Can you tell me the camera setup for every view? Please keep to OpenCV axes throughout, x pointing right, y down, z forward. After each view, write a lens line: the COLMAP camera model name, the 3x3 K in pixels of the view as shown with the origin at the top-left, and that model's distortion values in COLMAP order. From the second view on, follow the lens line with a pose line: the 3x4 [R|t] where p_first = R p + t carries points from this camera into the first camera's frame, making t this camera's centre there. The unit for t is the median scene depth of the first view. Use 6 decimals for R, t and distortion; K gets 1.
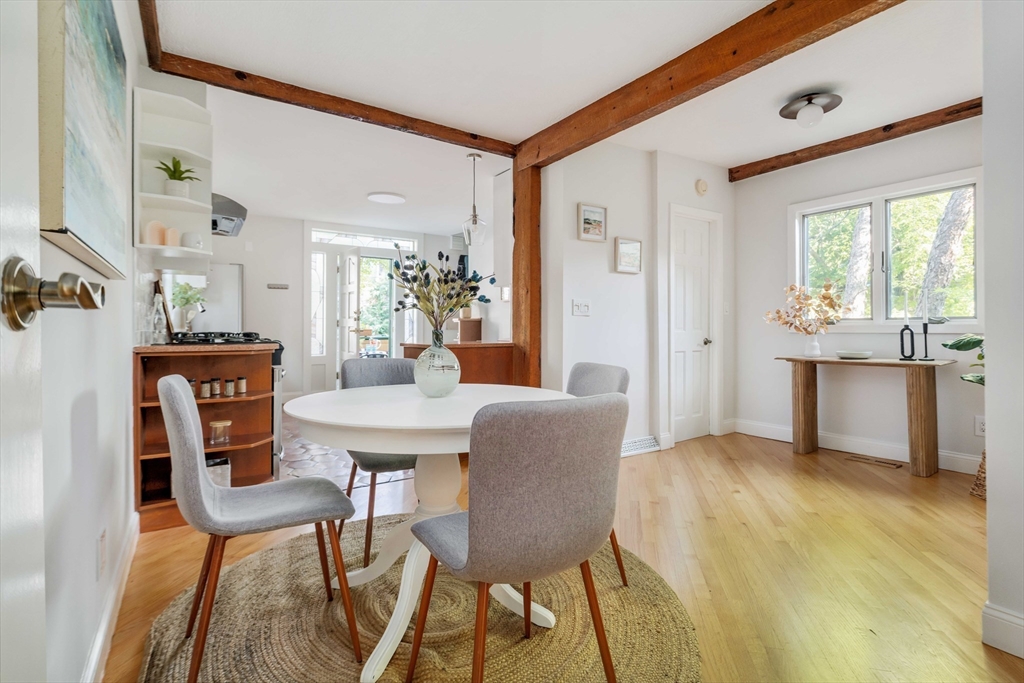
lens RADIAL K [[489.4, 0, 514.3], [0, 489.4, 345.5], [0, 0, 1]] dist [0.002668, 0.000537]
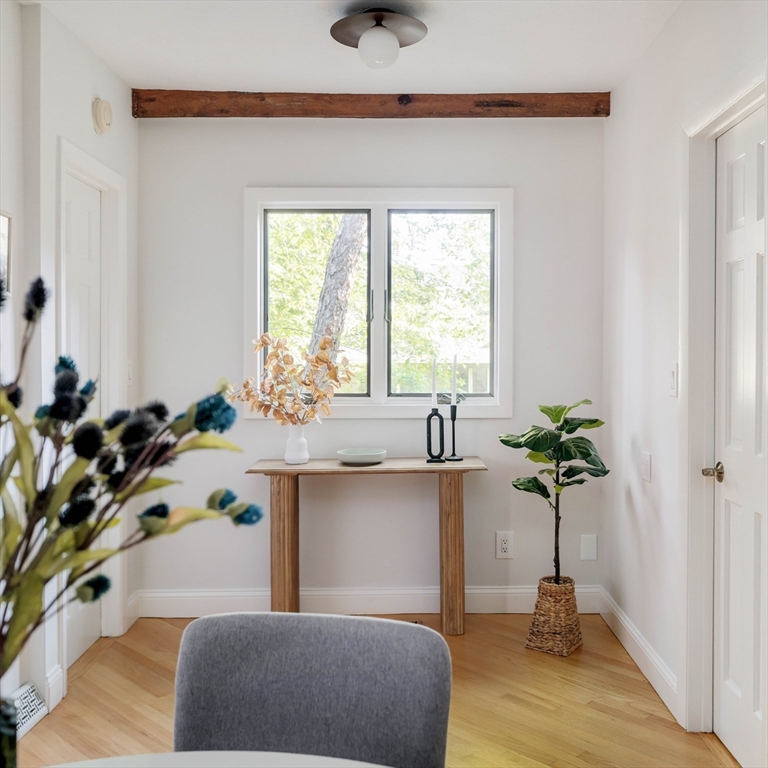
lens RADIAL K [[866.0, 0, 385.5], [0, 866.0, 378.7], [0, 0, 1]] dist [-0.001272, 0.000000]
pose [[0.548672, -0.019704, 0.835805, -0.183623], [0.030231, 0.999536, 0.003719, -0.080352], [-0.835491, 0.023227, 0.549013, 0.384602]]
